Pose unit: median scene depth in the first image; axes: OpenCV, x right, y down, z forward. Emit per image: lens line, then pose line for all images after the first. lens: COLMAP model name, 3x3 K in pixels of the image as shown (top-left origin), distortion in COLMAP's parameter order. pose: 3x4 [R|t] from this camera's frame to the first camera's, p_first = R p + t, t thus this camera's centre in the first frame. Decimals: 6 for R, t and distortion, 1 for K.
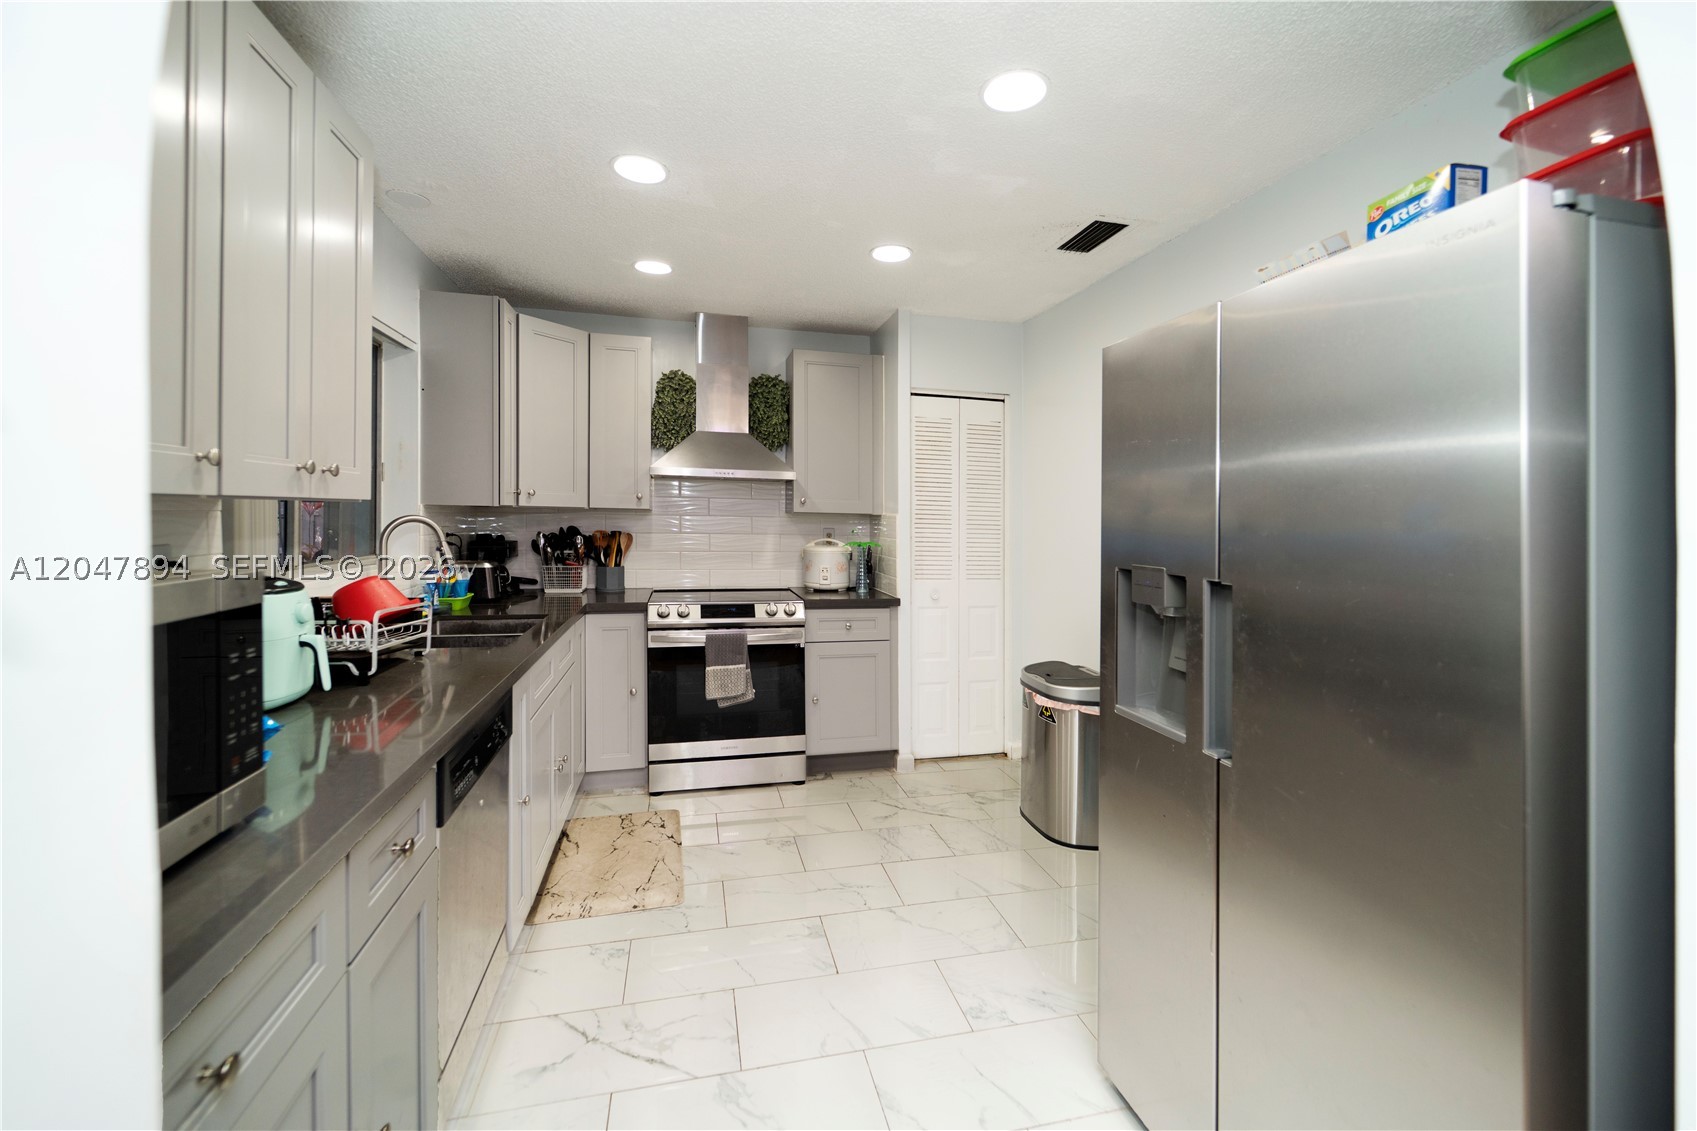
lens RADIAL K [[678.4, 0, 857.4], [0, 678.4, 534.5], [0, 0, 1]] dist [0.002197, 0.000010]
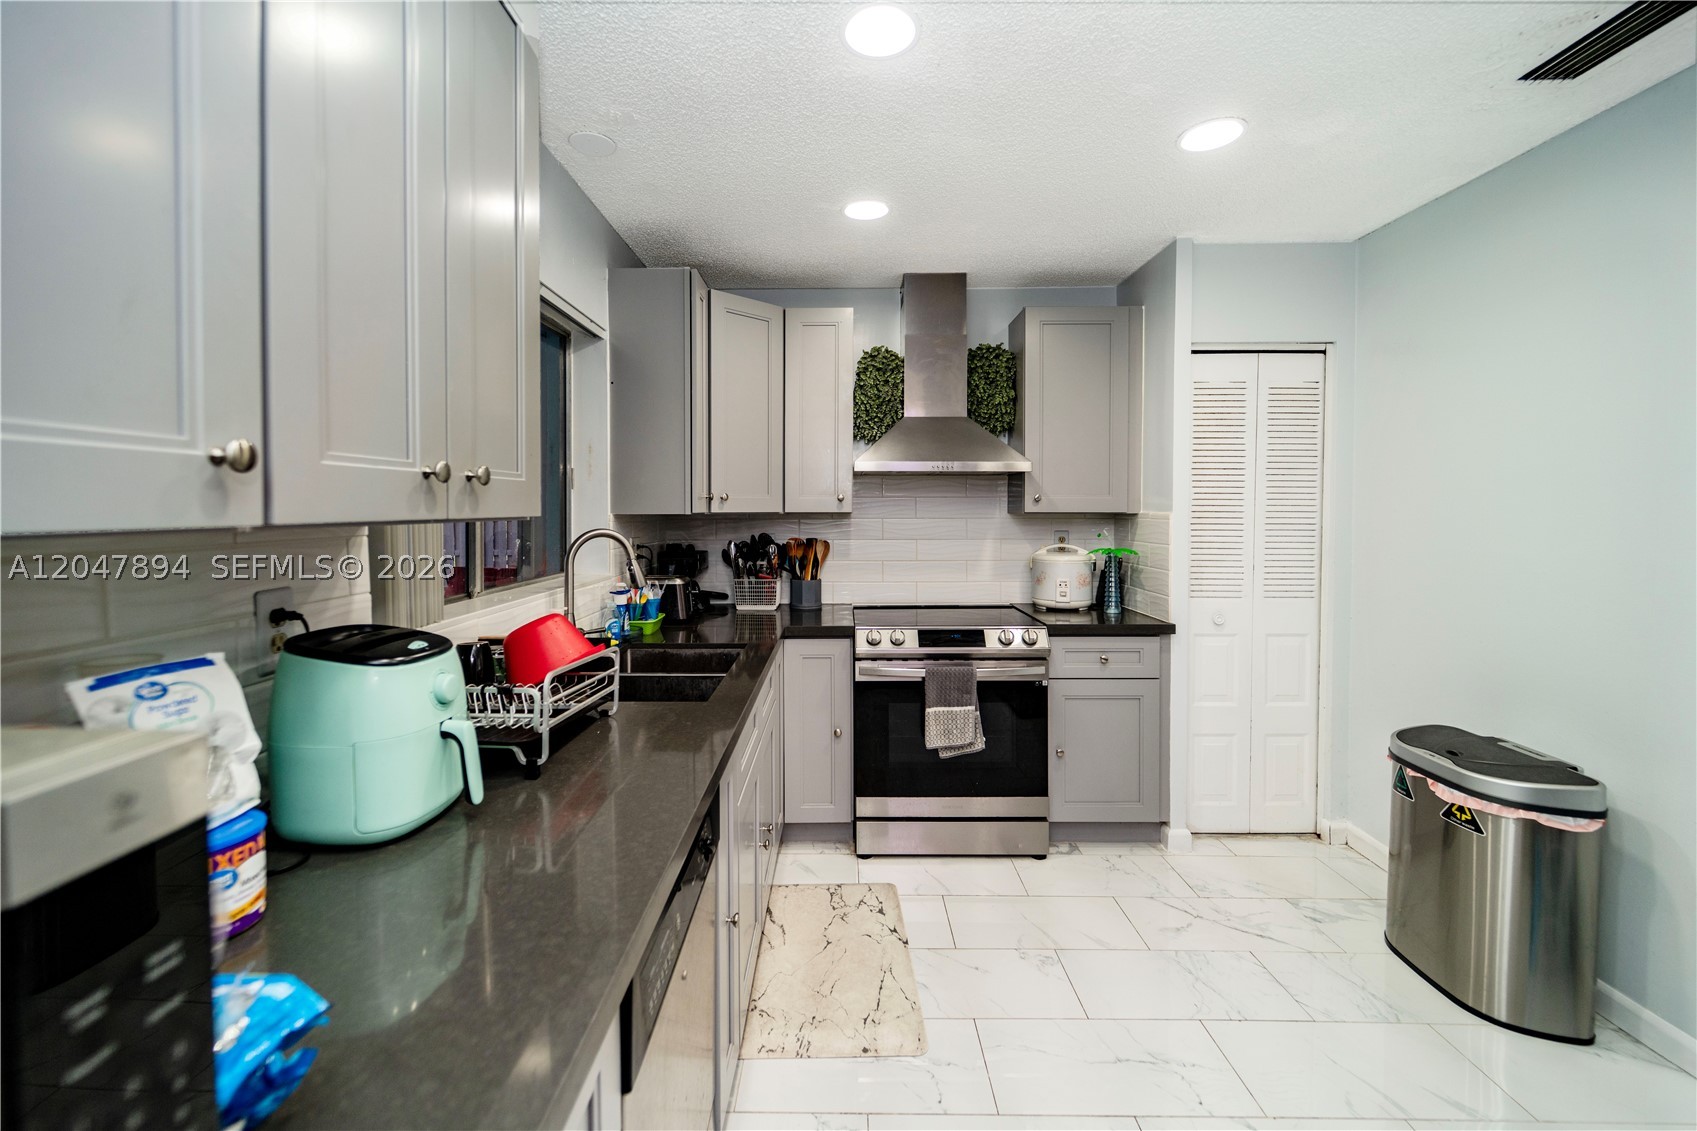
lens RADIAL K [[718.5, 0, 850.2], [0, 718.5, 515.6], [0, 0, 1]] dist [-0.000231, -0.000543]
pose [[0.966963, -0.020058, -0.254127, -0.086368], [0.014099, 0.999582, -0.025251, -0.011770], [0.254527, 0.020834, 0.966841, 0.145626]]
